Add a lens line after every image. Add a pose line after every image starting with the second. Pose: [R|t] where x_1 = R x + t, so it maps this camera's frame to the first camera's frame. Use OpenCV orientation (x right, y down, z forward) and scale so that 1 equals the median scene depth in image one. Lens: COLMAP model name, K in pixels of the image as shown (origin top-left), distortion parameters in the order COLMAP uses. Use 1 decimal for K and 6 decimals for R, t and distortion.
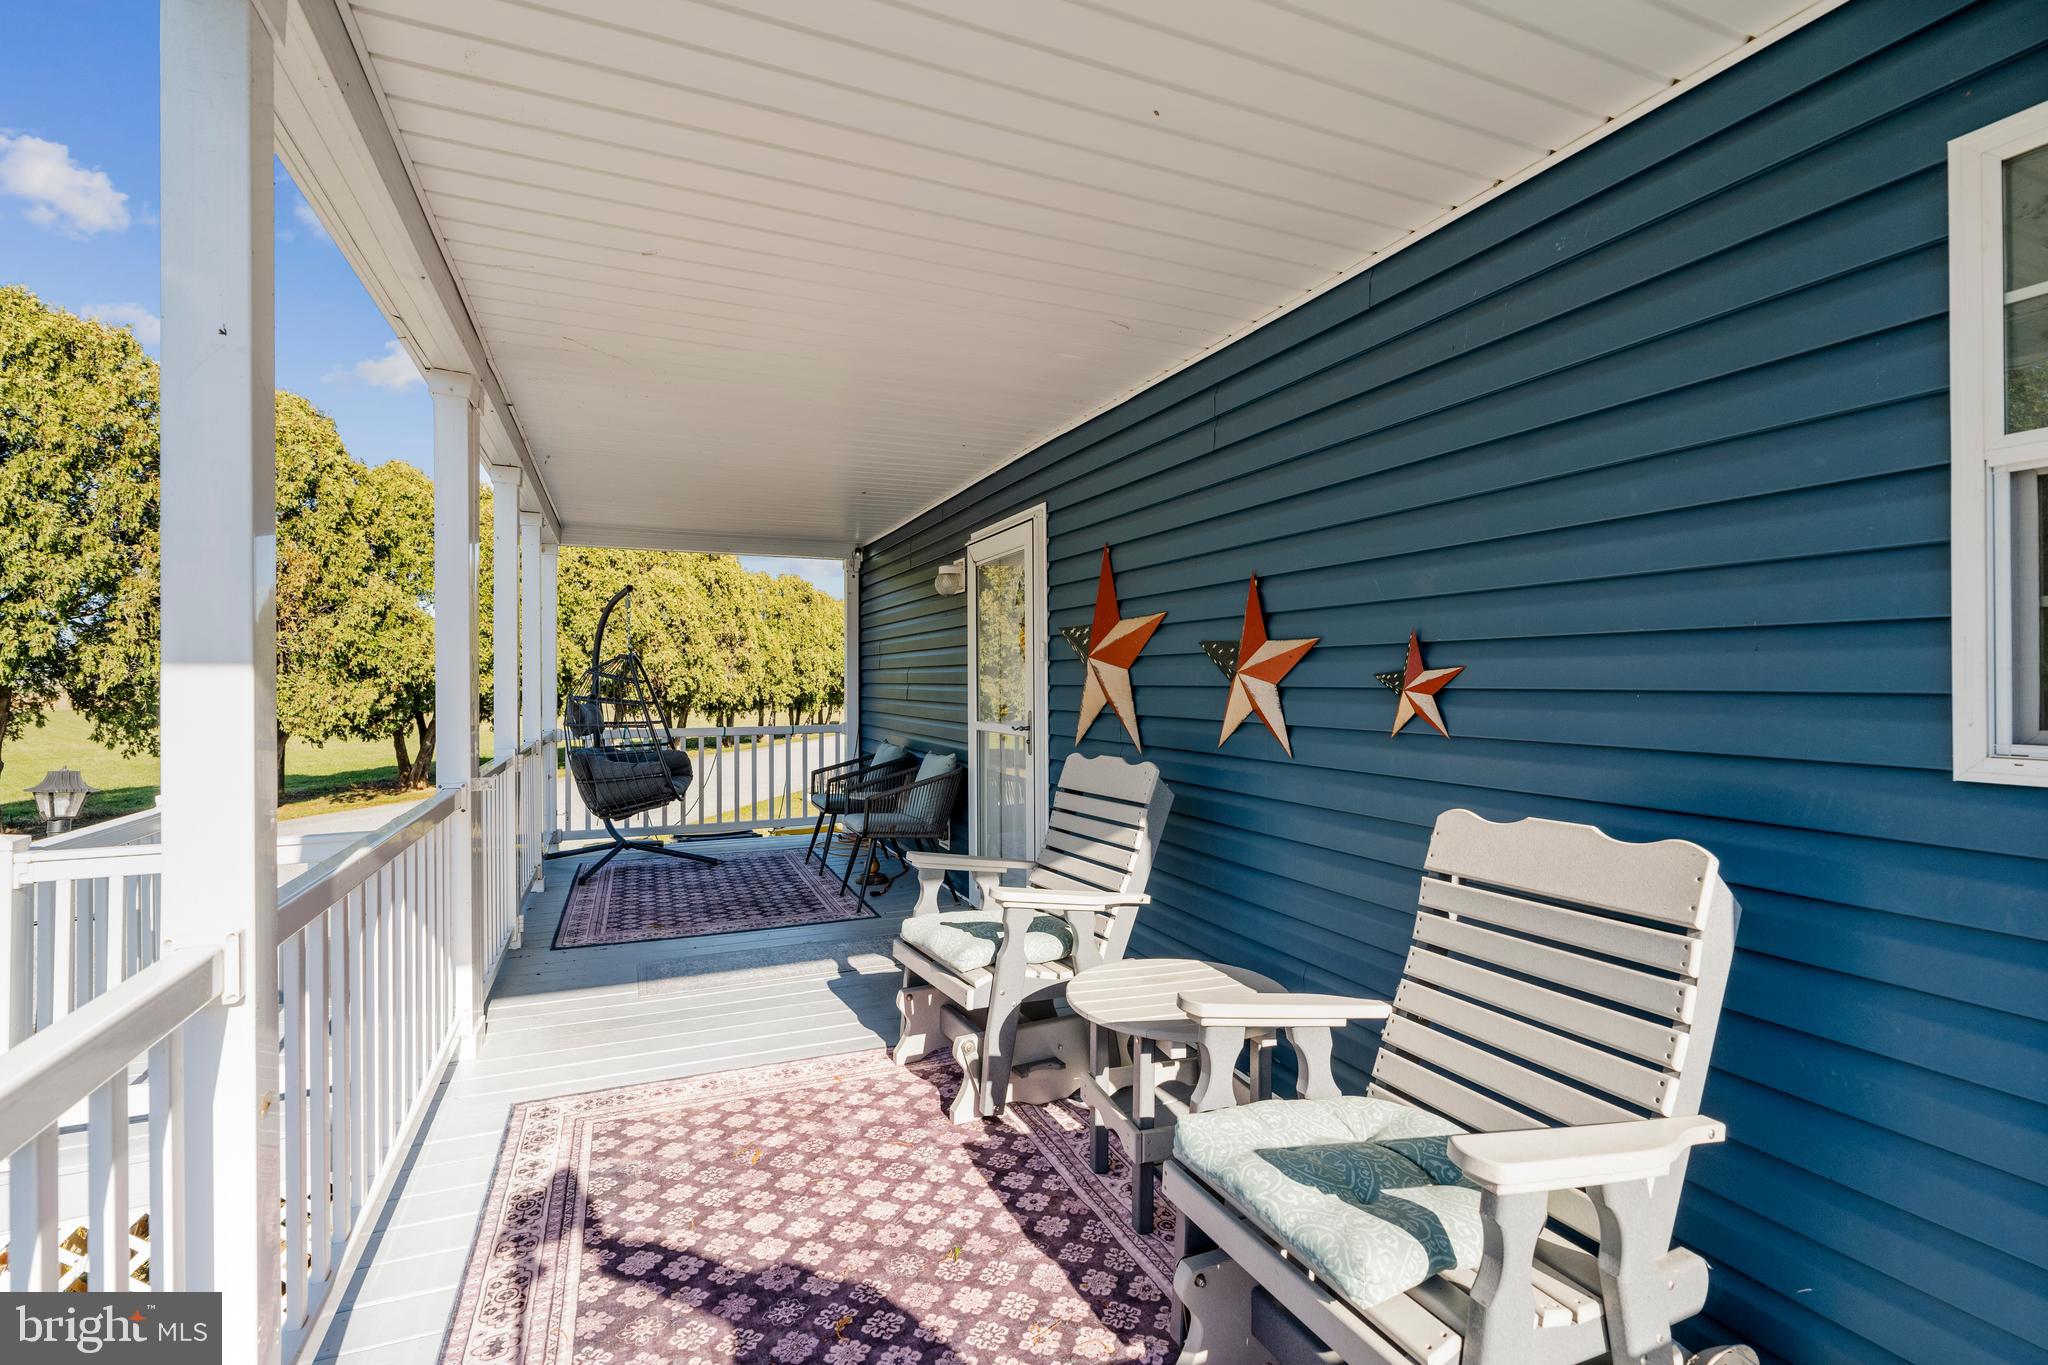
lens RADIAL K [[926.3, 0, 1025.1], [0, 926.3, 680.5], [0, 0, 1]] dist [0.001344, -0.000266]
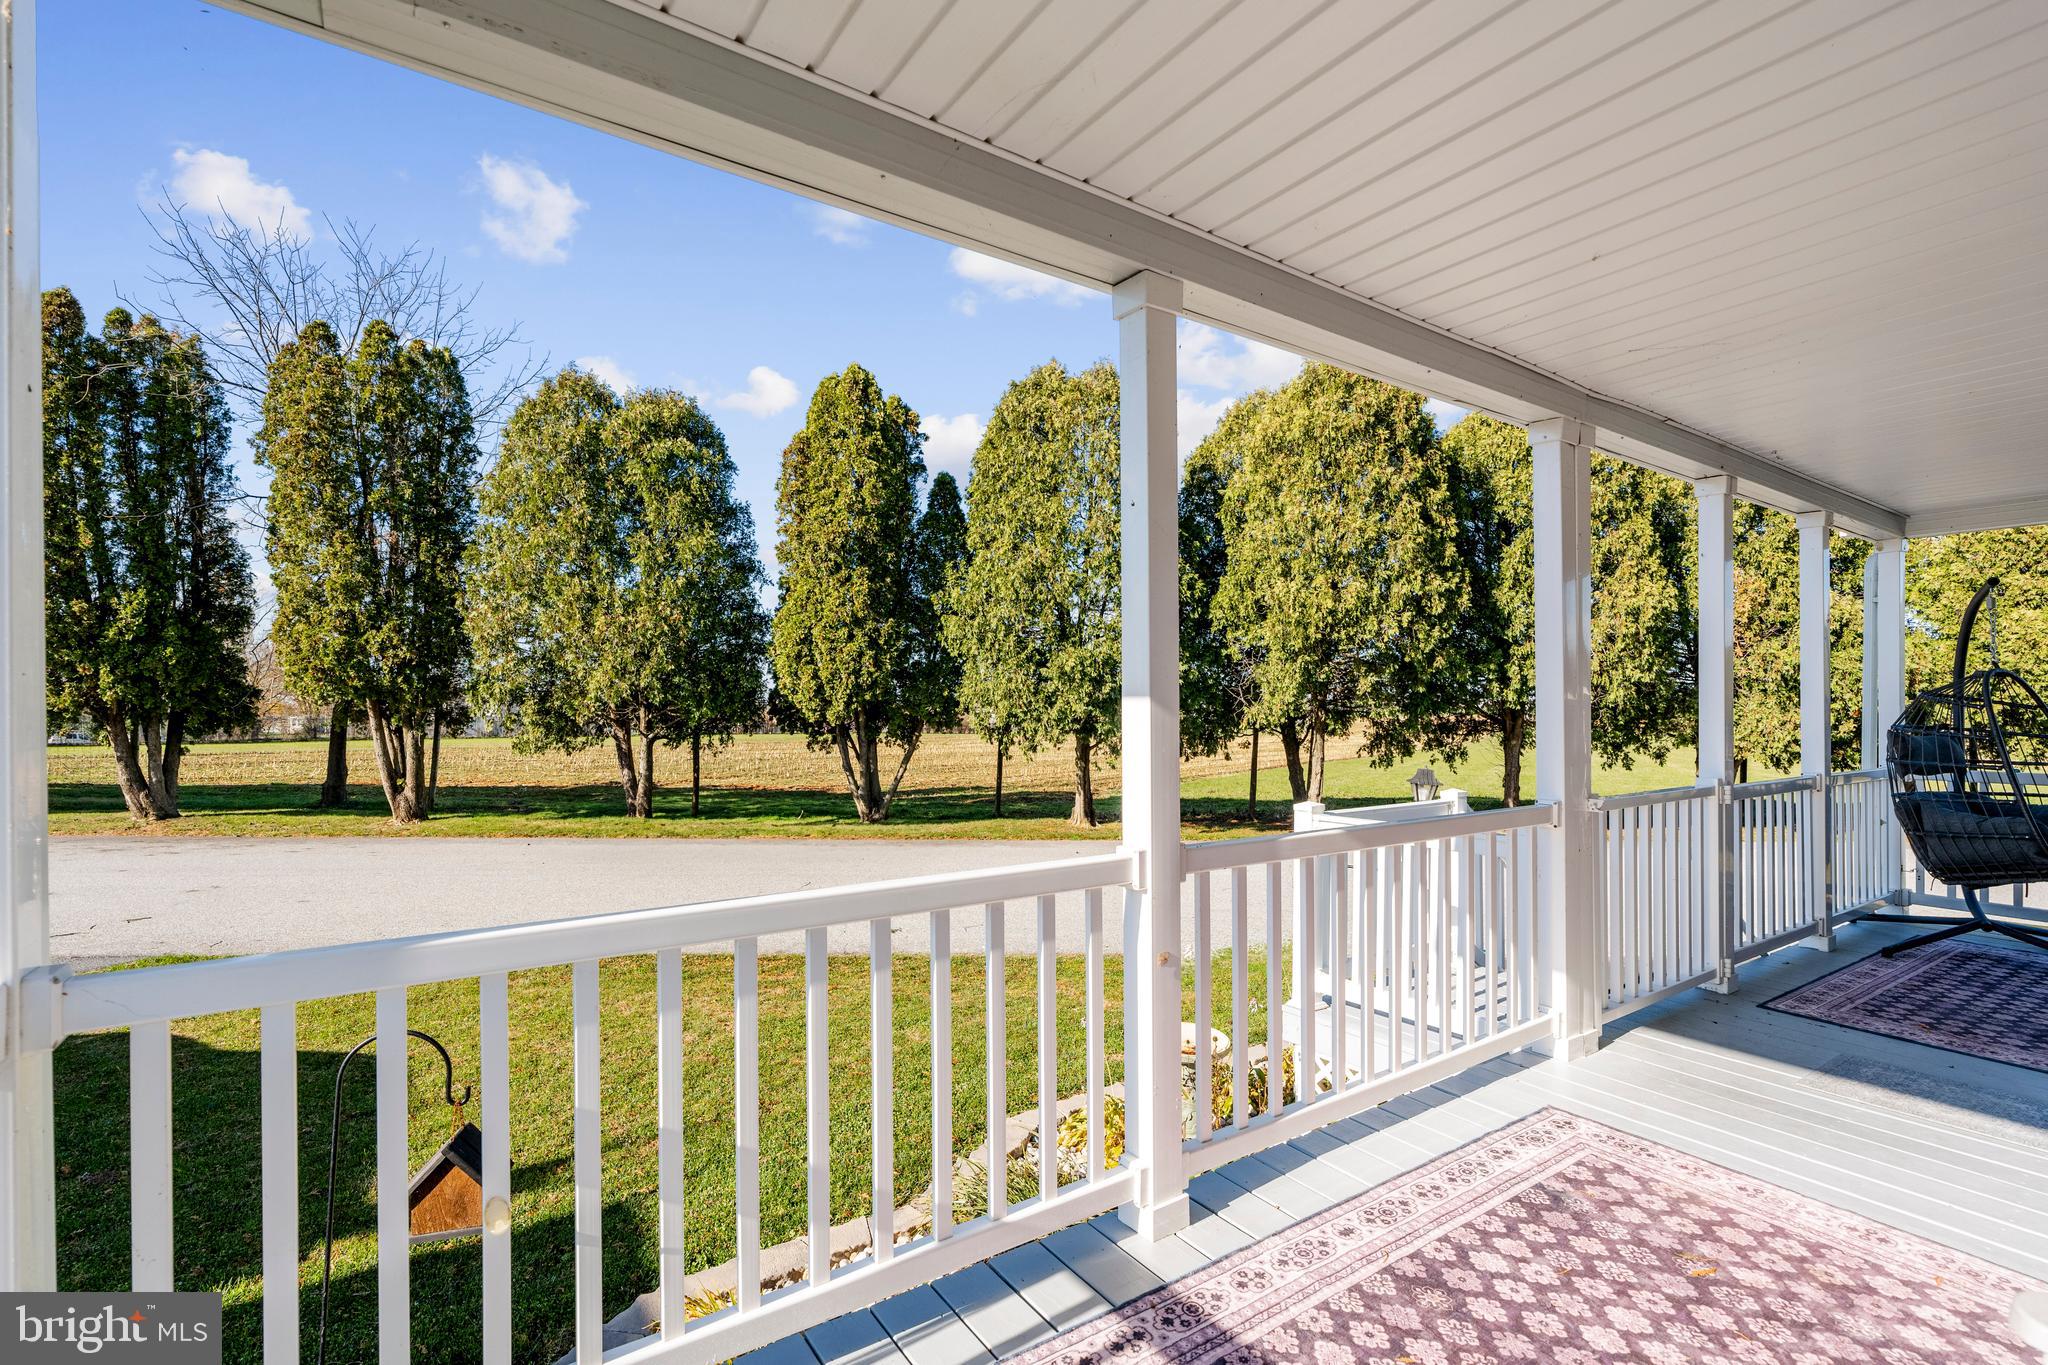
lens RADIAL K [[926.3, 0, 1017.4], [0, 926.3, 718.3], [0, 0, 1]] dist [0.001344, -0.000266]
pose [[0.185266, 0.016171, -0.982555, 0.169170], [-0.001878, 0.999869, 0.016101, -0.000563], [0.982687, -0.001137, 0.185272, 0.095058]]
